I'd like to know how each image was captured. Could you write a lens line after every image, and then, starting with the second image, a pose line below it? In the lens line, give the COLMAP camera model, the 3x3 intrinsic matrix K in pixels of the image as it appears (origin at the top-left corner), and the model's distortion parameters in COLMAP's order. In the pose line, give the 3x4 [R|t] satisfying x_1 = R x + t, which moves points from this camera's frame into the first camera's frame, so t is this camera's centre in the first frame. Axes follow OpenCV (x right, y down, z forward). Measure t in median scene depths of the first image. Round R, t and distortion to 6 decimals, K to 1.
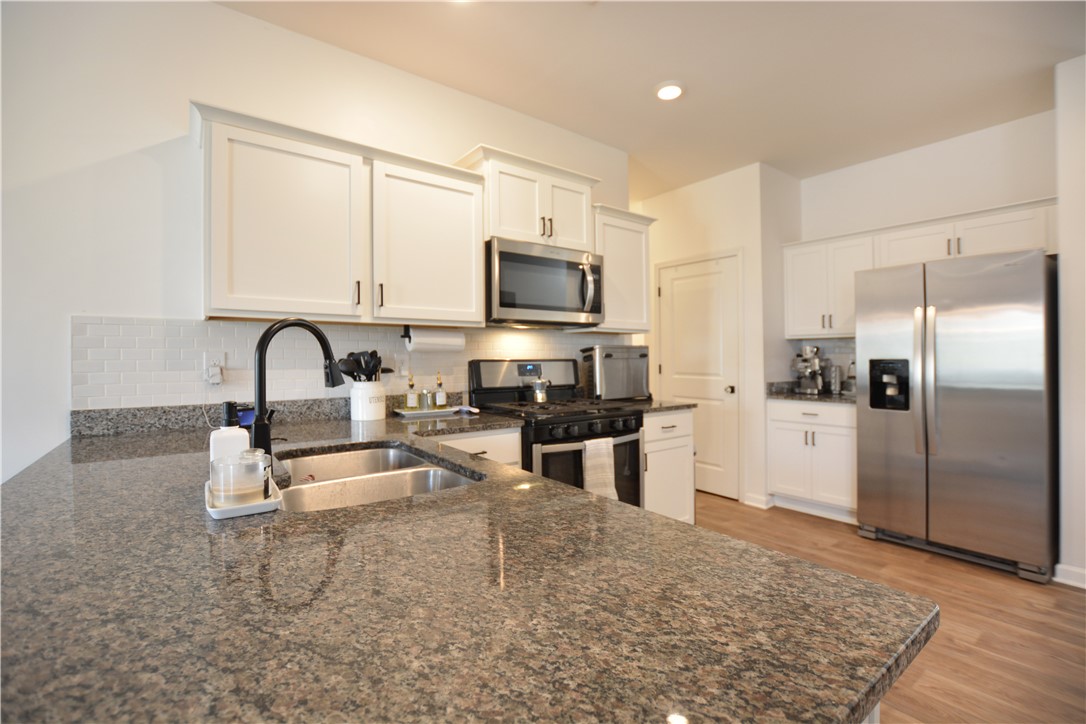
lens RADIAL K [[489.9, 0, 577.5], [0, 489.9, 358.1], [0, 0, 1]] dist [-0.020261, 0.000263]
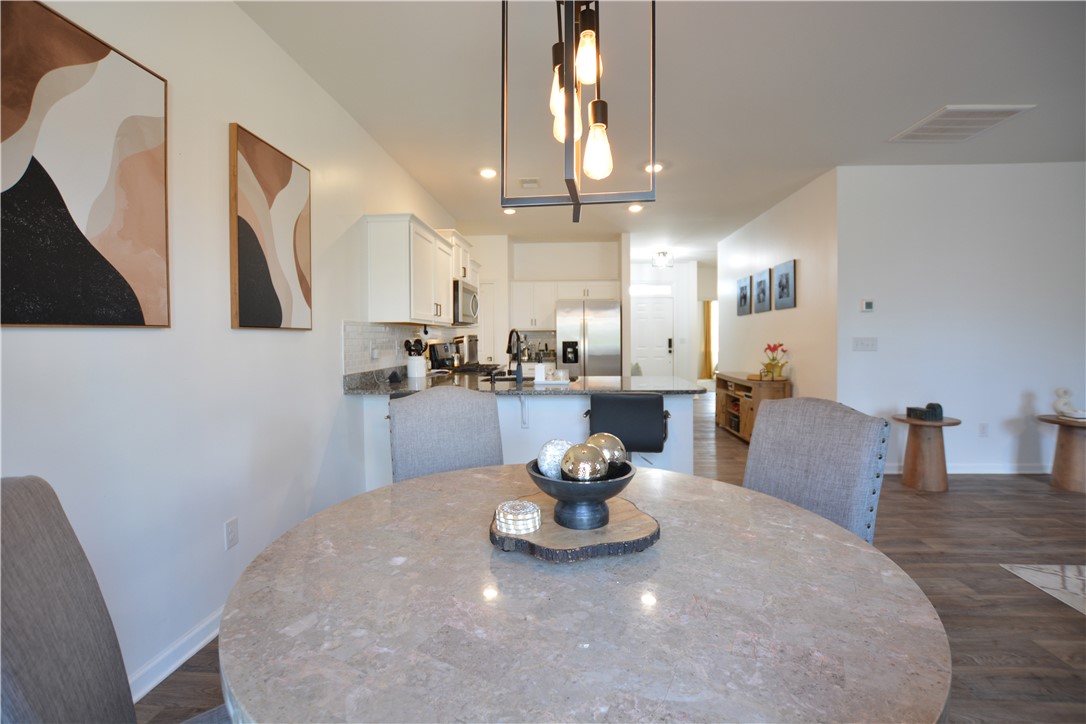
lens RADIAL K [[475.7, 0, 532.3], [0, 475.7, 343.4], [0, 0, 1]] dist [0.002311, 0.000590]
pose [[0.690043, -0.010013, 0.723699, -1.124882], [0.002920, 0.999935, 0.011050, -0.014065], [-0.723763, -0.005512, 0.690027, -0.417290]]
